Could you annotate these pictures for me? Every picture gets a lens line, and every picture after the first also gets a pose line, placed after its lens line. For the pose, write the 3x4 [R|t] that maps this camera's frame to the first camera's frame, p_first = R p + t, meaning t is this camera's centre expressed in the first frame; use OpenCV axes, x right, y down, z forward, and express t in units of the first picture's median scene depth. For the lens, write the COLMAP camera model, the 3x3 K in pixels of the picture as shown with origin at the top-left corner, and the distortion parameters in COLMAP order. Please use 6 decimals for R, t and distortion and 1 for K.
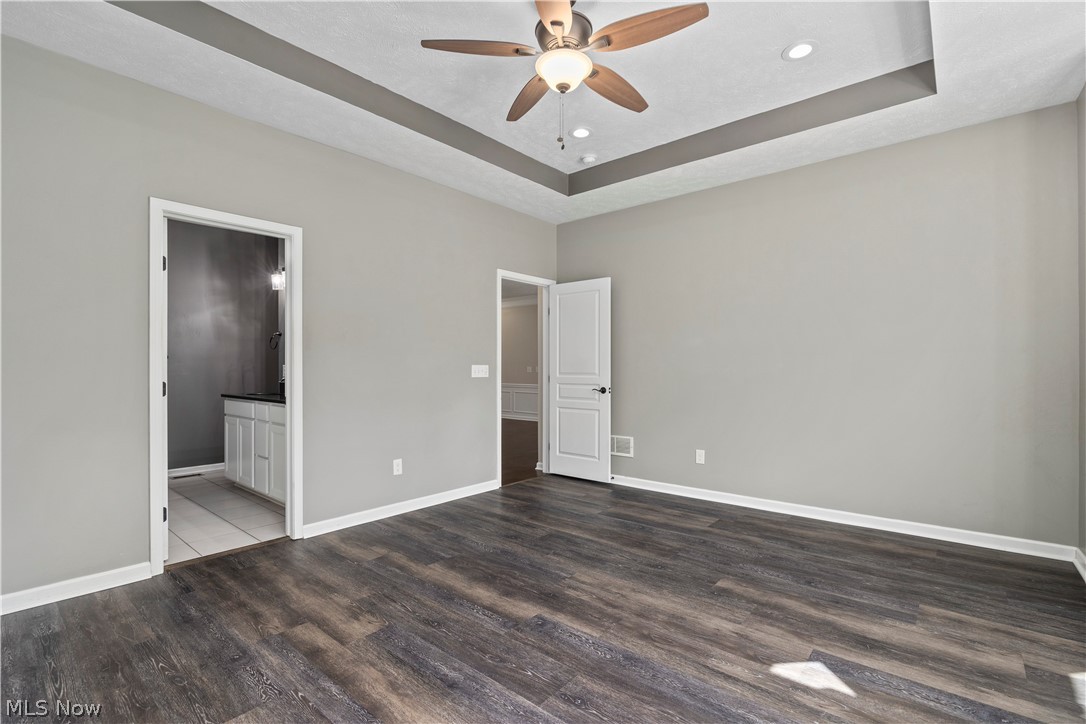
lens RADIAL K [[492.4, 0, 543.5], [0, 492.4, 366.7], [0, 0, 1]] dist [-0.011971, -0.000173]
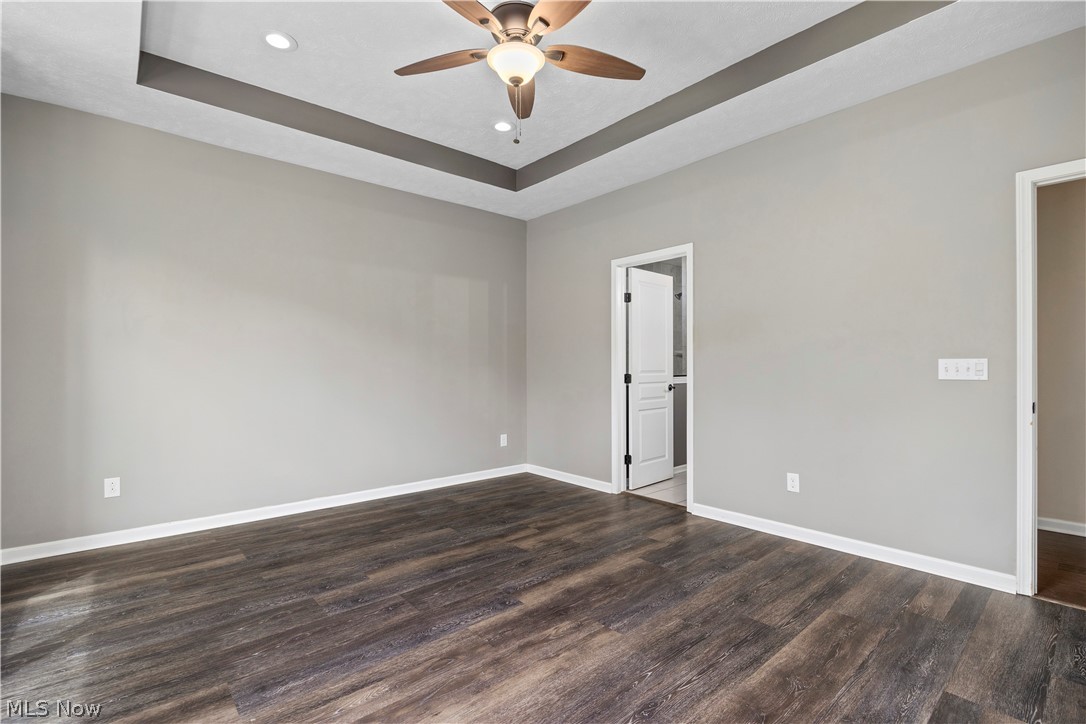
lens RADIAL K [[492.4, 0, 543.1], [0, 492.4, 363.0], [0, 0, 1]] dist [-0.011971, -0.000173]
pose [[-0.147804, -0.004938, -0.989004, 0.937319], [0.006542, 0.999961, -0.005970, 0.005040], [0.988995, -0.007352, -0.147766, 1.114814]]
